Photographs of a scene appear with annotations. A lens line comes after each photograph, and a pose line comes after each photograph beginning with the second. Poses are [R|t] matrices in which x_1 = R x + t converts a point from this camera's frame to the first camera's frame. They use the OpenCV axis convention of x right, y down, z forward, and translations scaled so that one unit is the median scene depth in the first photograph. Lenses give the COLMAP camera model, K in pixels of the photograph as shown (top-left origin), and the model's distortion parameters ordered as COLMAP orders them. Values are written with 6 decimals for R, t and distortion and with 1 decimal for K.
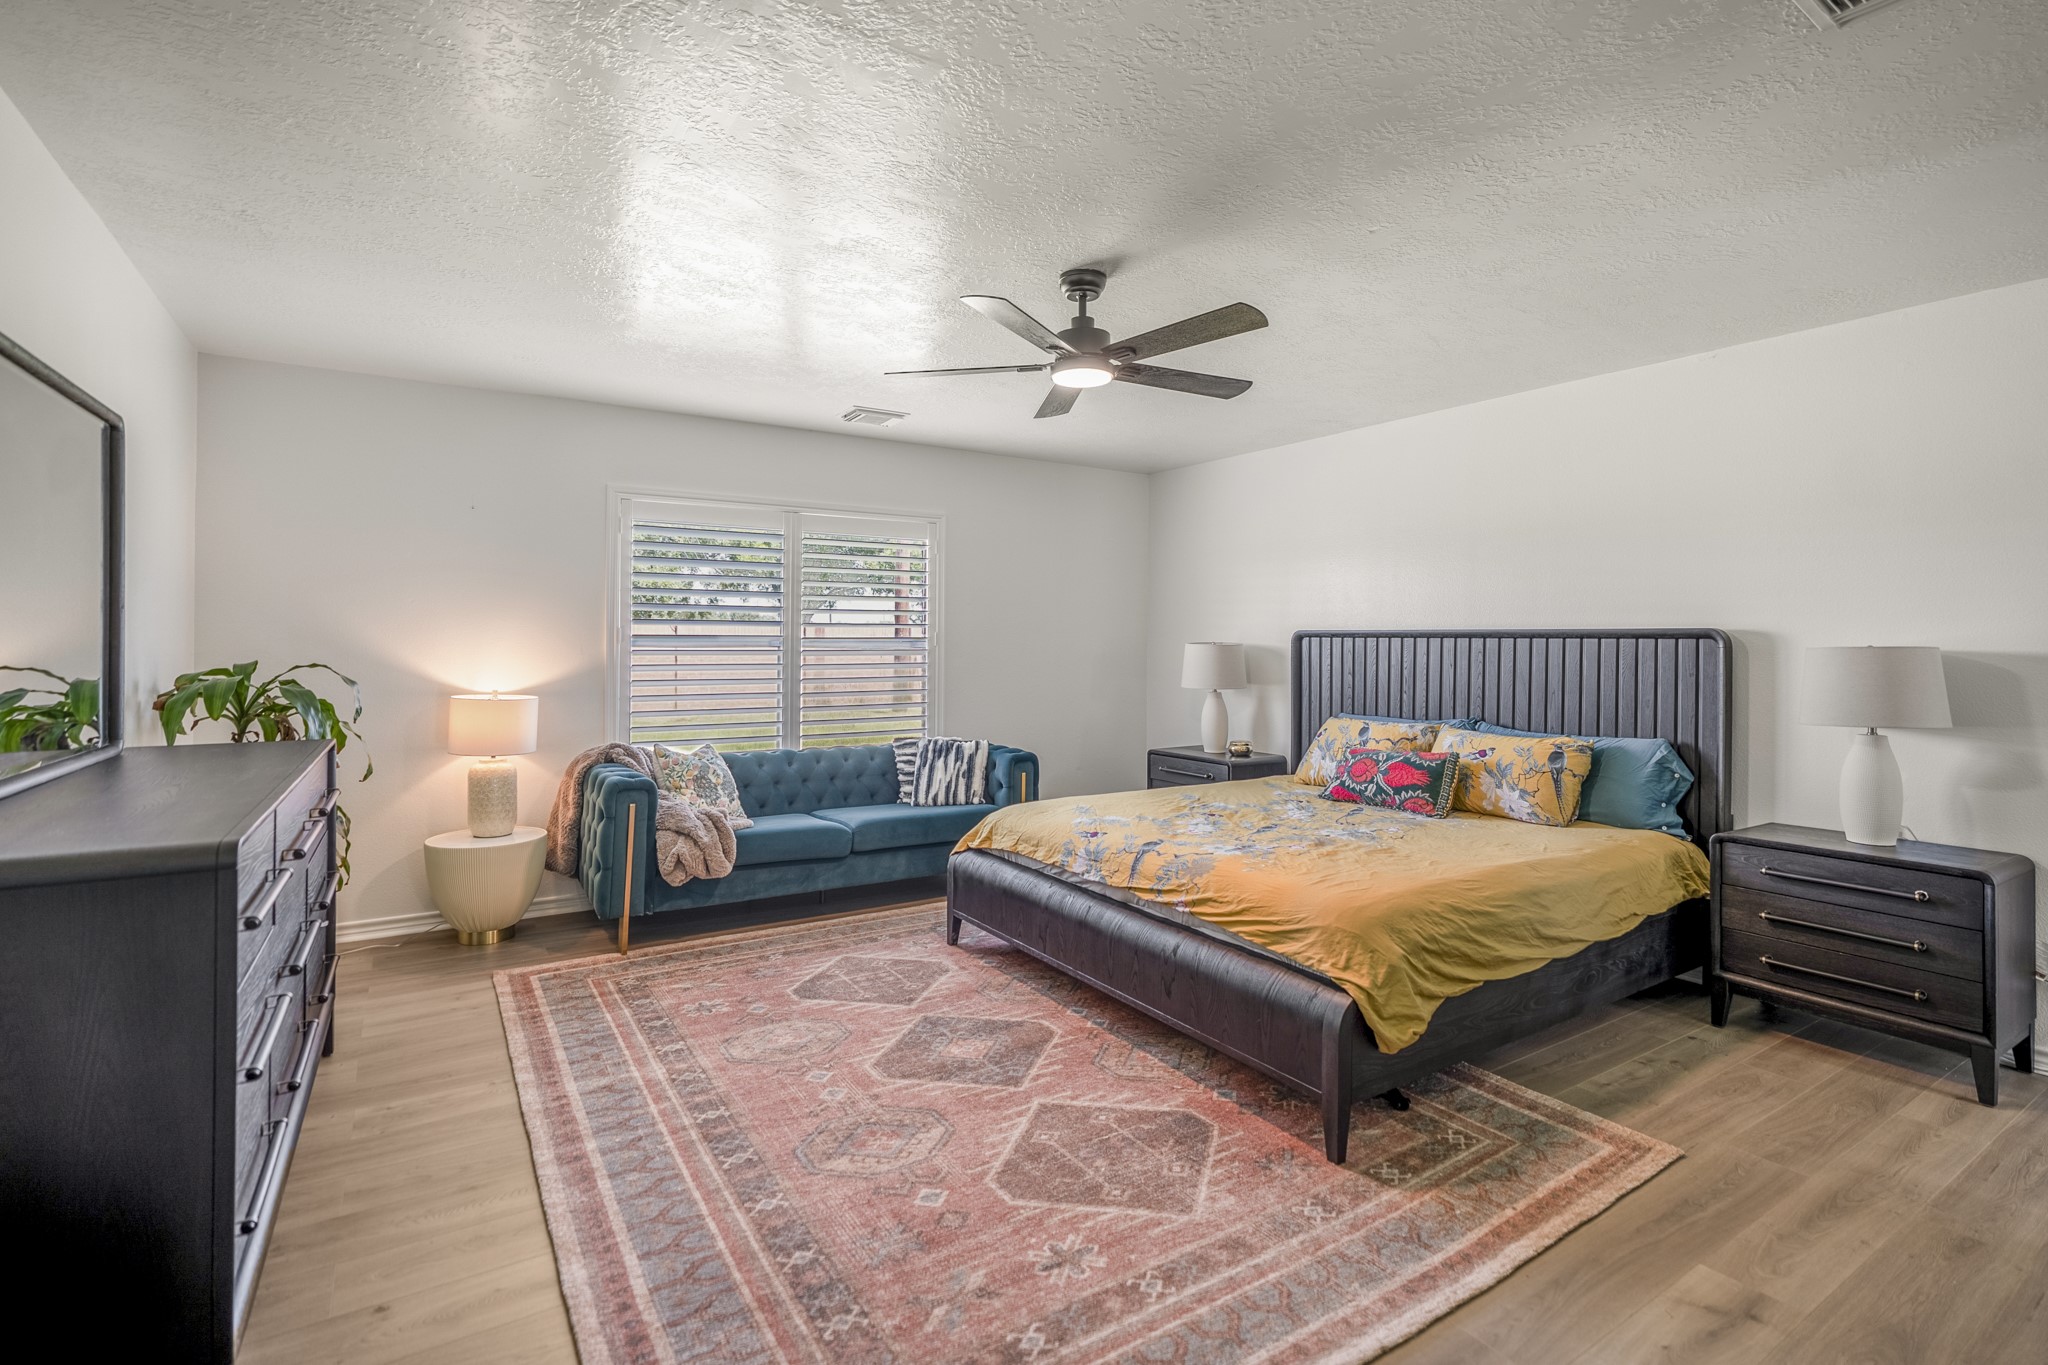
lens RADIAL K [[955.7, 0, 1024.7], [0, 955.7, 645.5], [0, 0, 1]] dist [-0.006754, 0.001048]
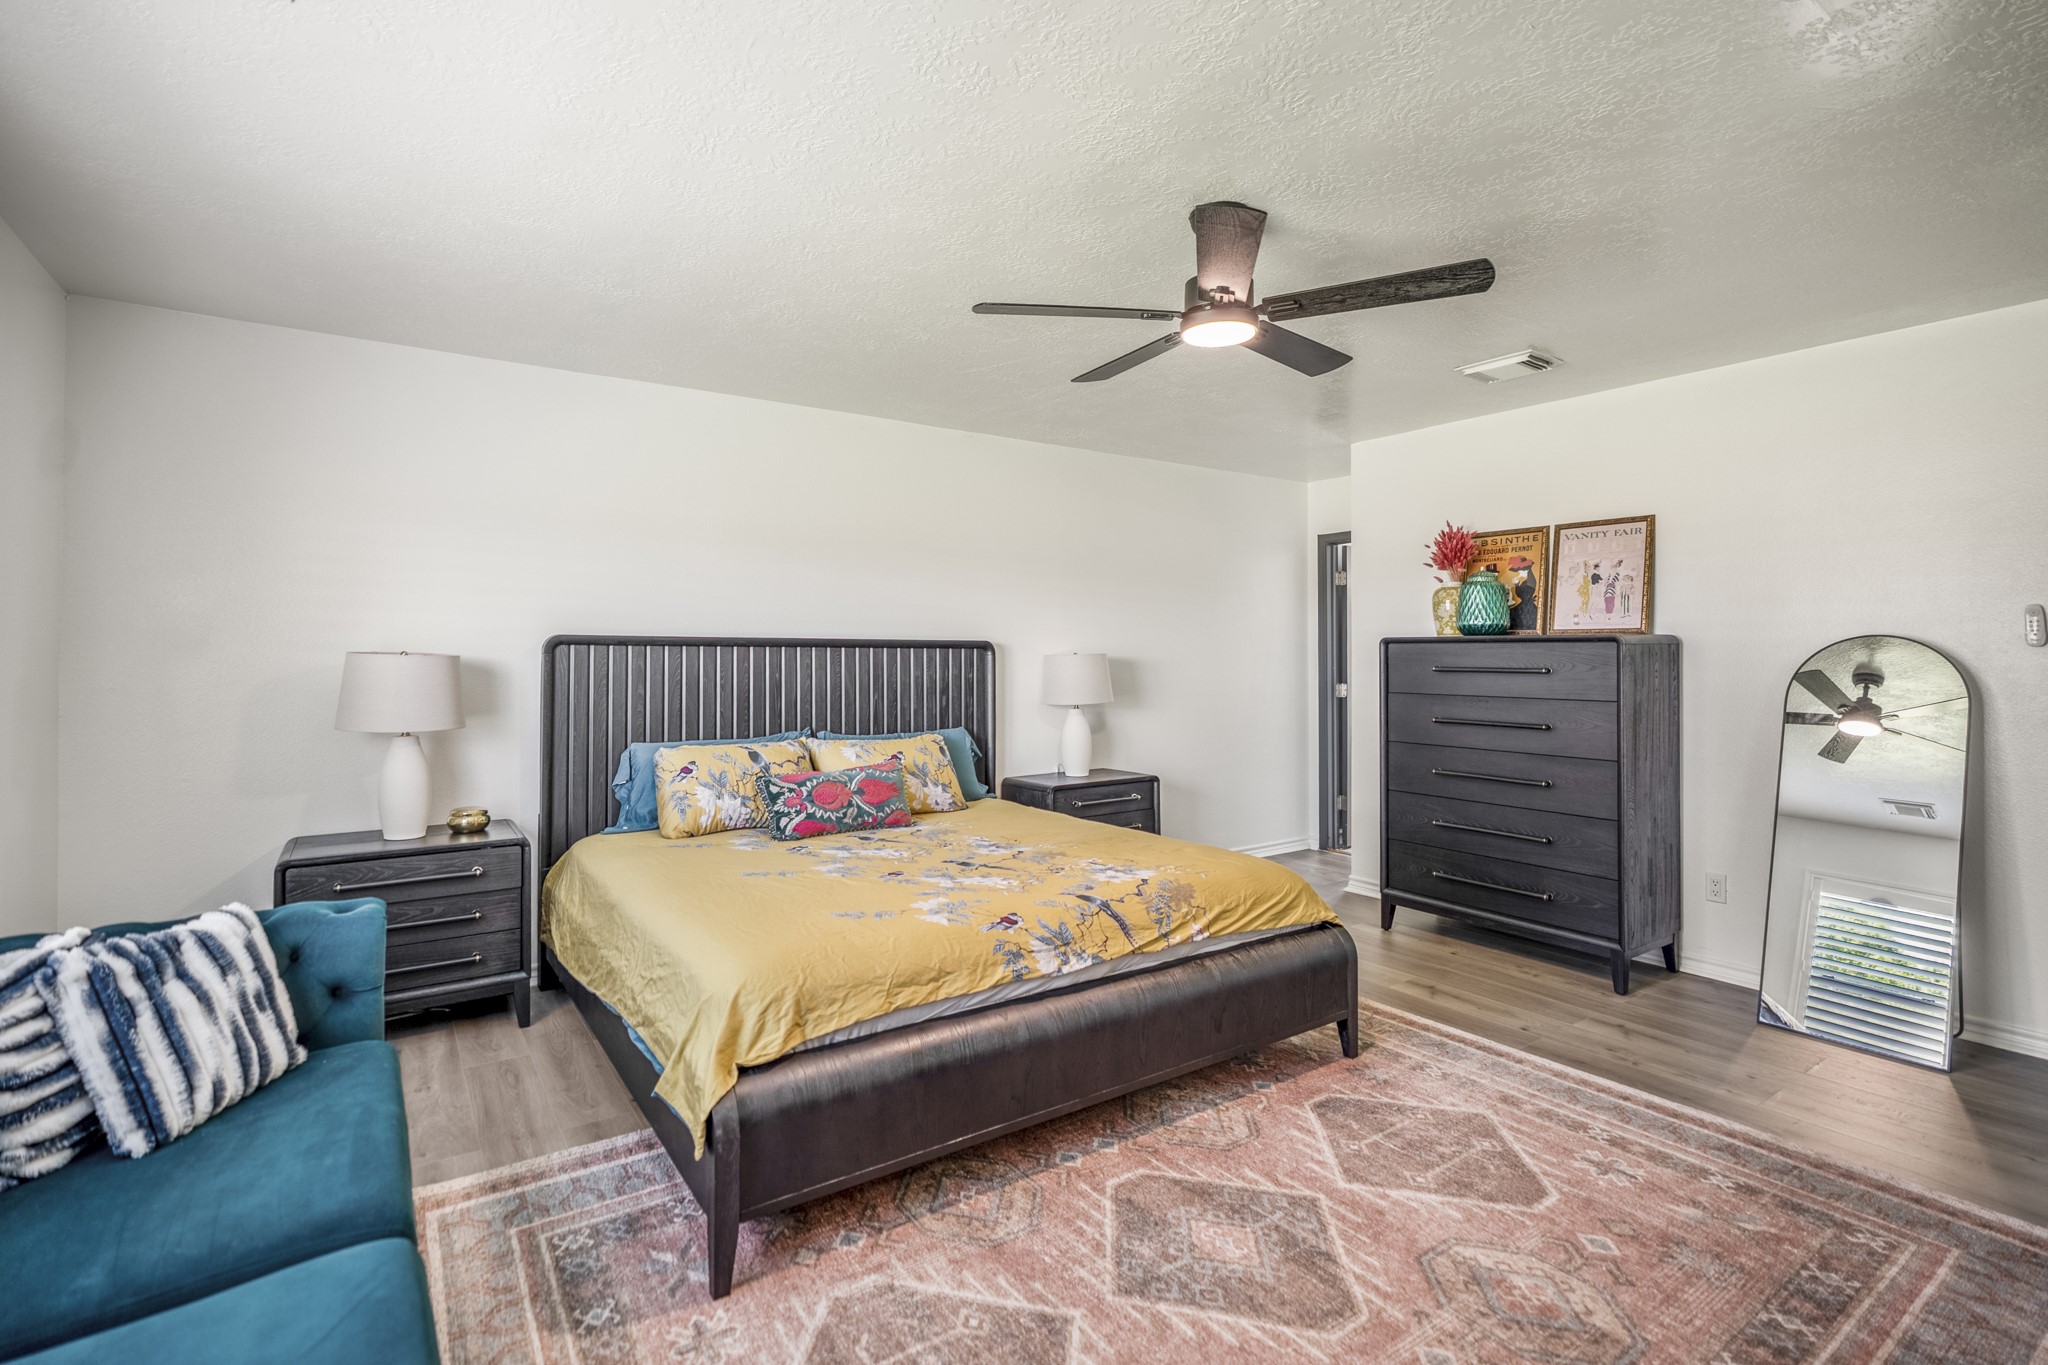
lens RADIAL K [[955.7, 0, 1024.7], [0, 955.7, 645.5], [0, 0, 1]] dist [-0.006754, 0.001048]
pose [[-0.029435, 0.002652, 0.999563, -0.815789], [0.003429, 0.999991, -0.002552, -0.010503], [-0.999561, 0.003352, -0.029443, 1.269442]]
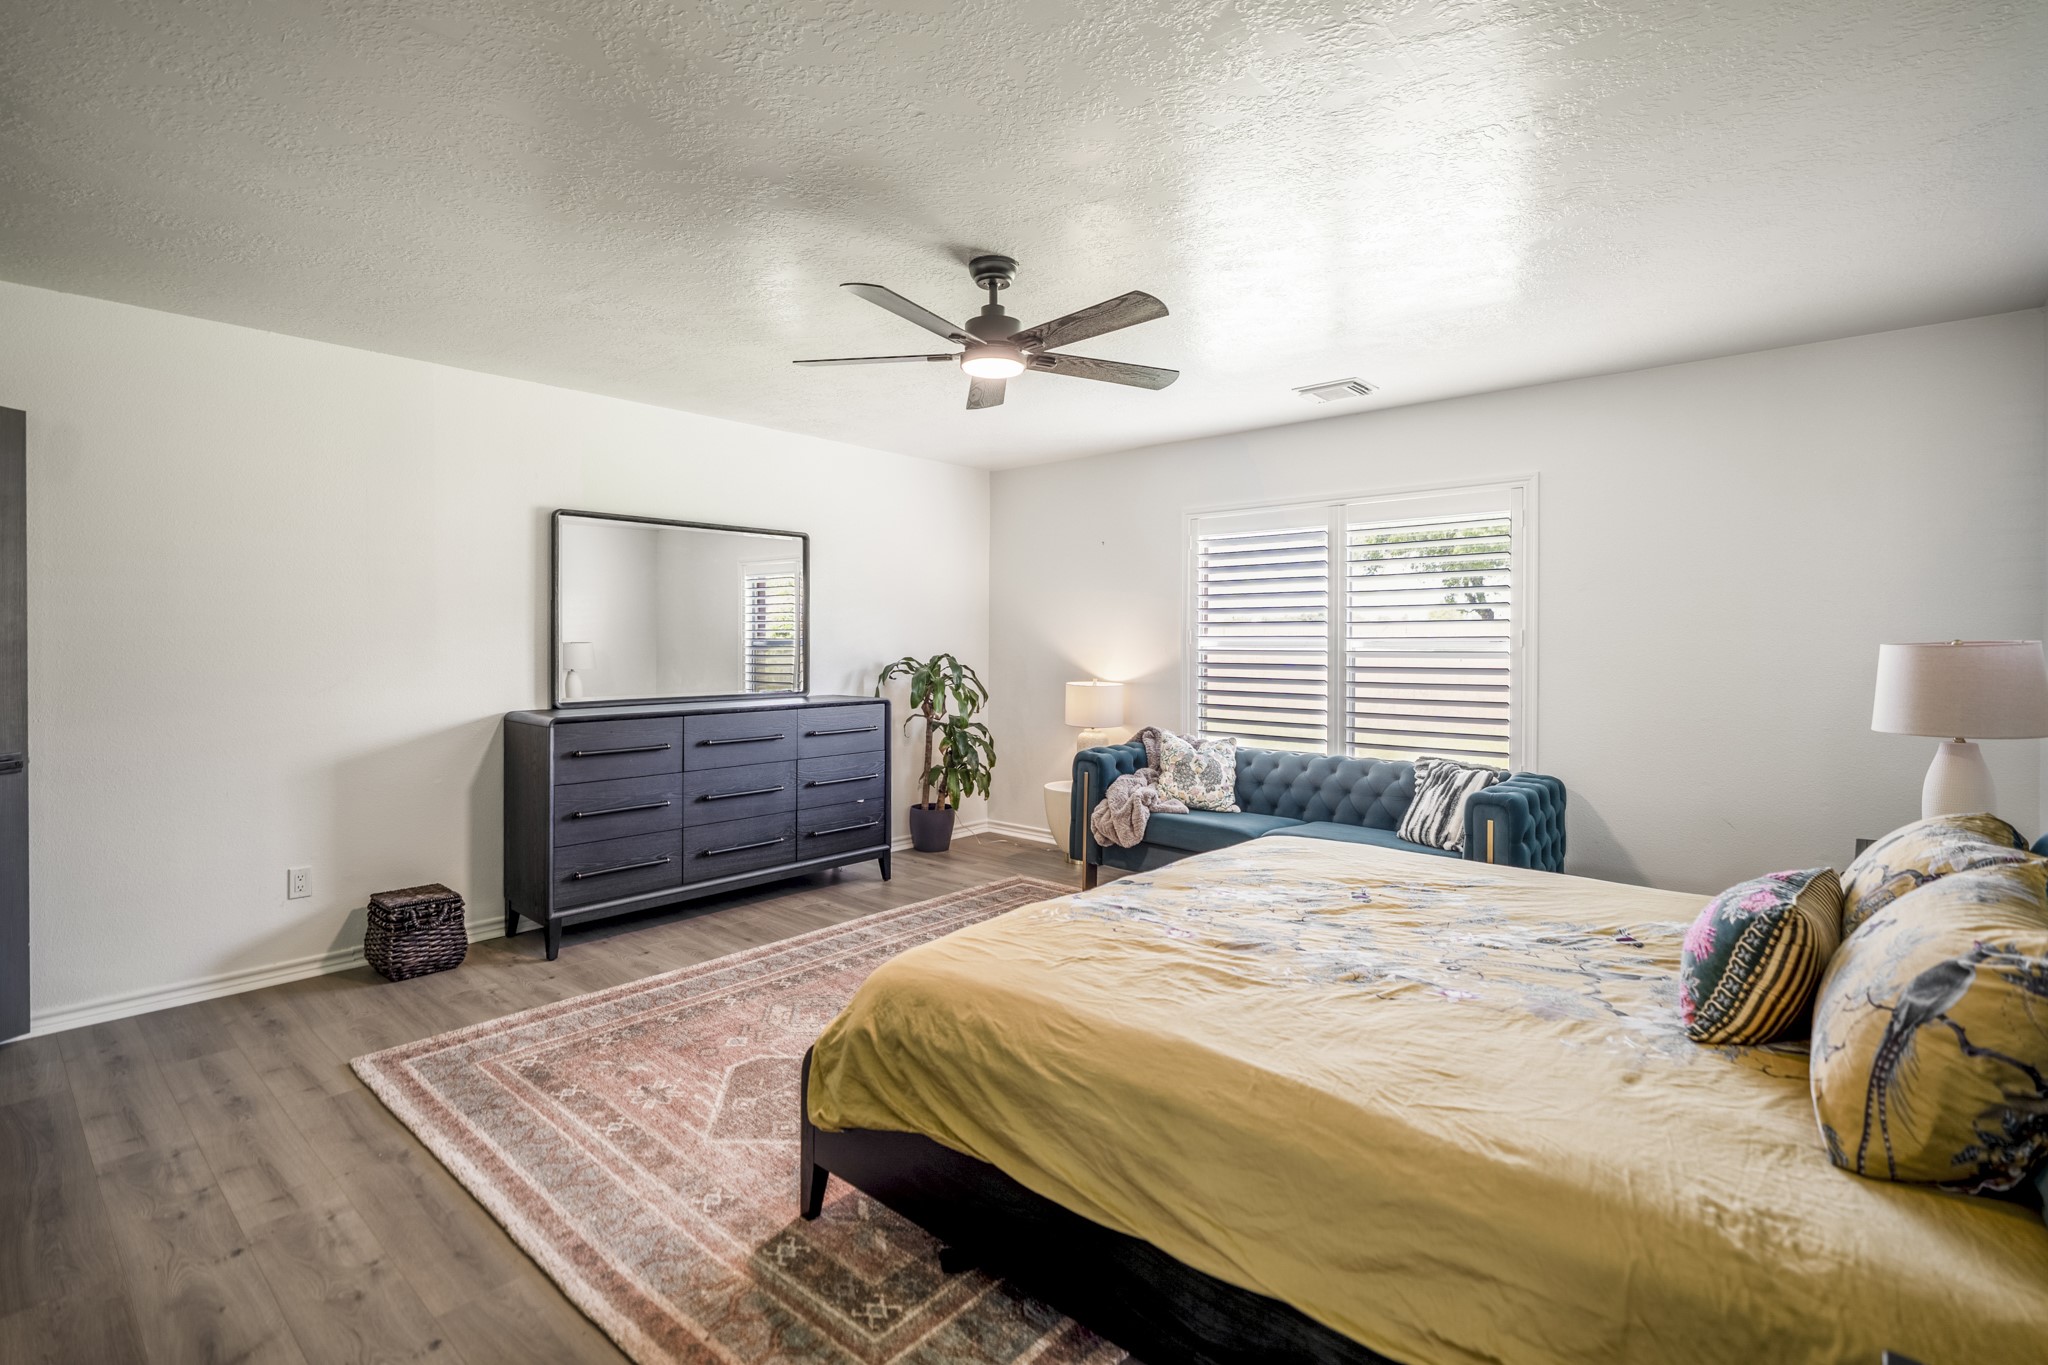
lens RADIAL K [[955.7, 0, 1024.7], [0, 955.7, 645.5], [0, 0, 1]] dist [-0.006754, 0.001048]
pose [[0.272865, 0.000534, -0.962052, 1.069134], [-0.005326, 0.999985, -0.000956, 0.003943], [0.962038, 0.005385, 0.272864, 0.813287]]
